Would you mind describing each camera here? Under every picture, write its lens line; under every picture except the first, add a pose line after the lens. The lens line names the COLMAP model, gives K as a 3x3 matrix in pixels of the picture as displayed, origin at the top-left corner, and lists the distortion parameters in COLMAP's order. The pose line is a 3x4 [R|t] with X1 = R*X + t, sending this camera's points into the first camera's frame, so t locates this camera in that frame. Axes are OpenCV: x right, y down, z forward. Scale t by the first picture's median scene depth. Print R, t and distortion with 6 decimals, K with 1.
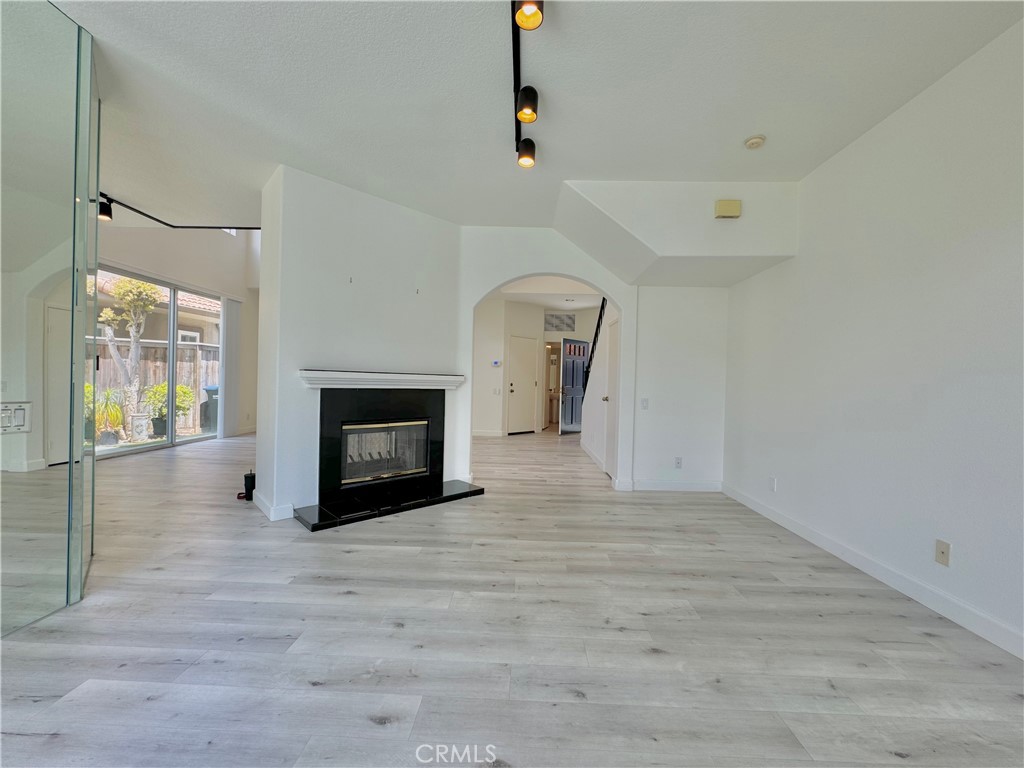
lens RADIAL K [[409.3, 0, 513.0], [0, 409.3, 384.5], [0, 0, 1]] dist [-0.000143, 0.000117]
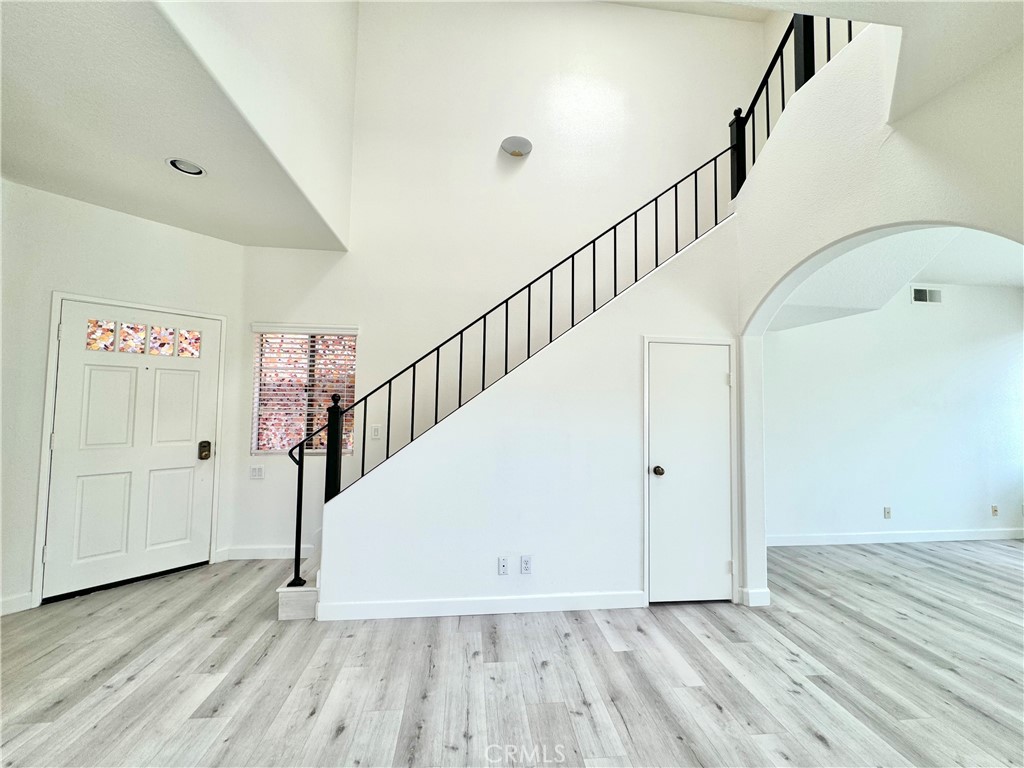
lens RADIAL K [[409.3, 0, 513.8], [0, 409.3, 384.0], [0, 0, 1]] dist [-0.000143, 0.000117]
pose [[-0.142887, 0.024951, 0.989424, -0.653138], [-0.010233, 0.999592, -0.026685, -0.144615], [-0.989686, -0.013938, -0.142574, 2.797969]]
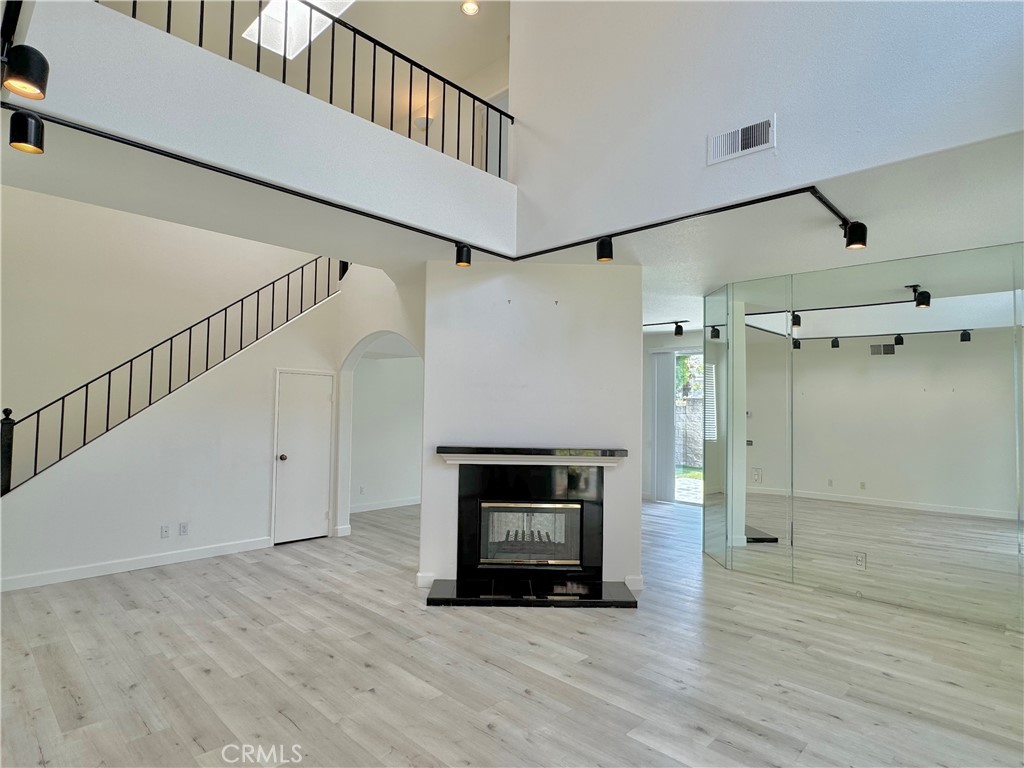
lens RADIAL K [[554.9, 0, 513.3], [0, 554.9, 388.0], [0, 0, 1]] dist [-0.003939, 0.000663]
pose [[-0.740563, -0.011225, 0.671893, -1.977770], [-0.028443, 0.999488, -0.014653, -0.233558], [-0.671384, -0.029962, -0.740503, 3.373072]]
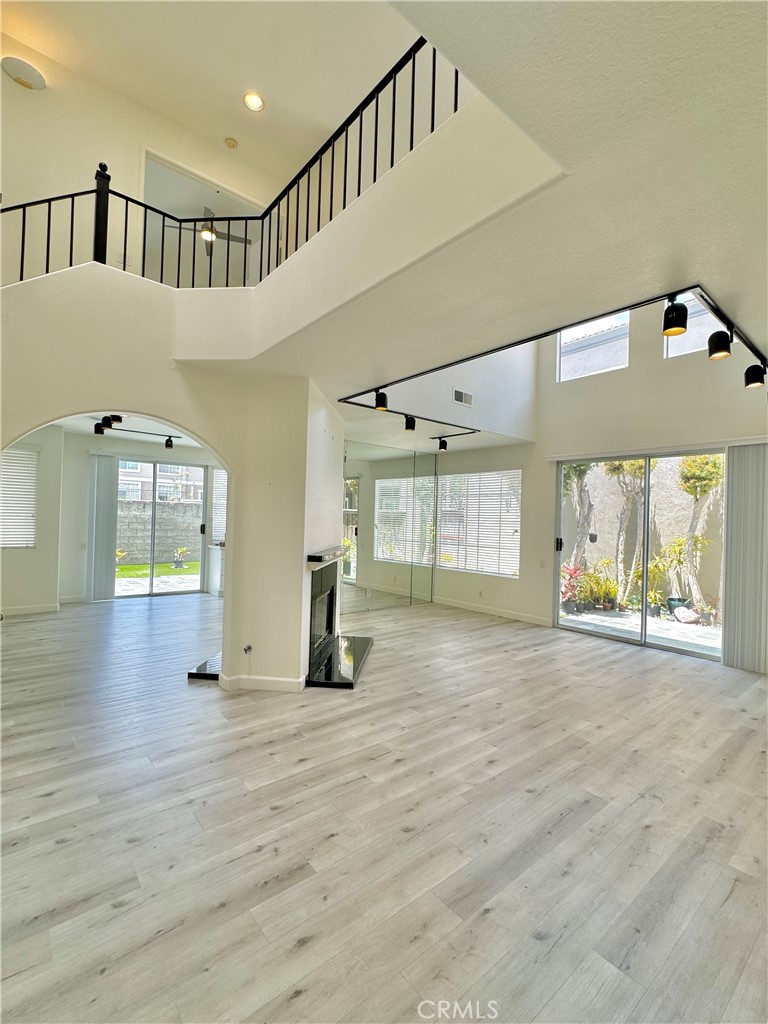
lens RADIAL K [[465.8, 0, 381.4], [0, 465.8, 512.8], [0, 0, 1]] dist [-0.003273, 0.000741]
pose [[-0.747077, -0.050740, -0.662798, 0.556703], [-0.049738, 0.998554, -0.020382, -0.189641], [0.662874, 0.017739, -0.748521, 3.599867]]
